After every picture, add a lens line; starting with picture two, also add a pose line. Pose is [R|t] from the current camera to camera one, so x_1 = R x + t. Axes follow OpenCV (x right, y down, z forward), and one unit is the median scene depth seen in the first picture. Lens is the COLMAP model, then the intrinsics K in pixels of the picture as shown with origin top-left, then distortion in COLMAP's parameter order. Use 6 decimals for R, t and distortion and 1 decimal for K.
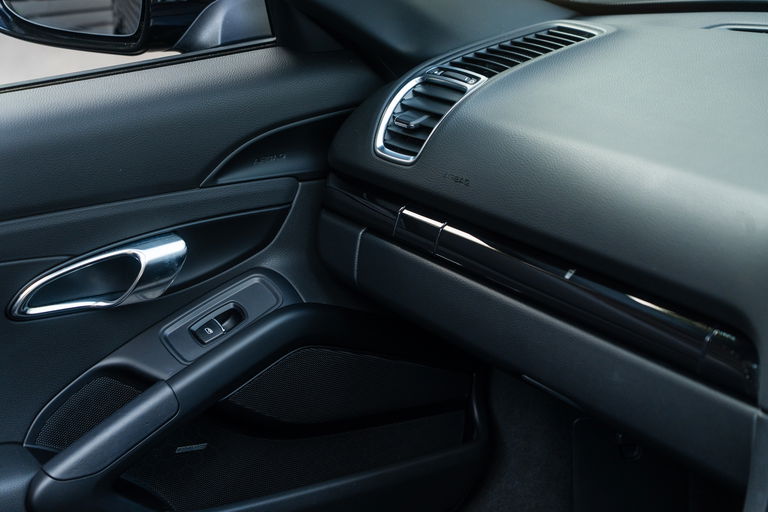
lens RADIAL K [[2065.0, 0, 381.2], [0, 2065.0, 252.9], [0, 0, 1]] dist [-0.042156, 0.000000]
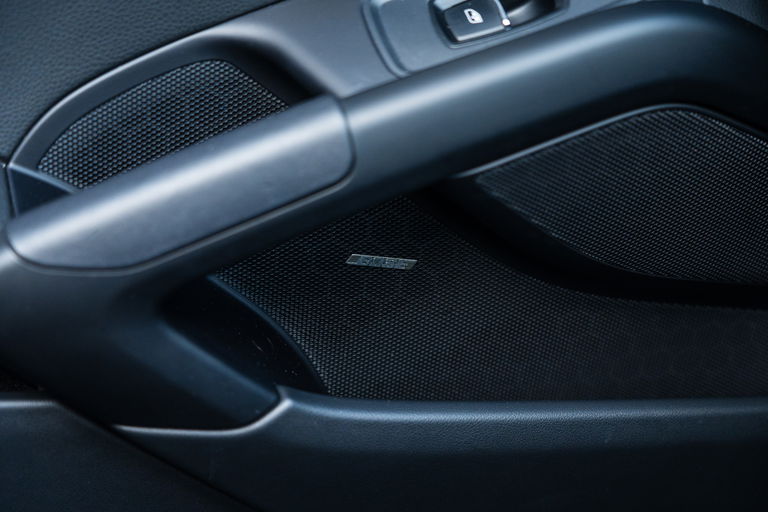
lens RADIAL K [[1608.6, 0, 383.3], [0, 1608.6, 256.5], [0, 0, 1]] dist [0.039527, 0.000000]
pose [[0.952756, 0.255838, -0.163714, -0.033367], [-0.235925, 0.962818, 0.131612, 0.047009], [0.191298, -0.086770, 0.977689, 0.668448]]
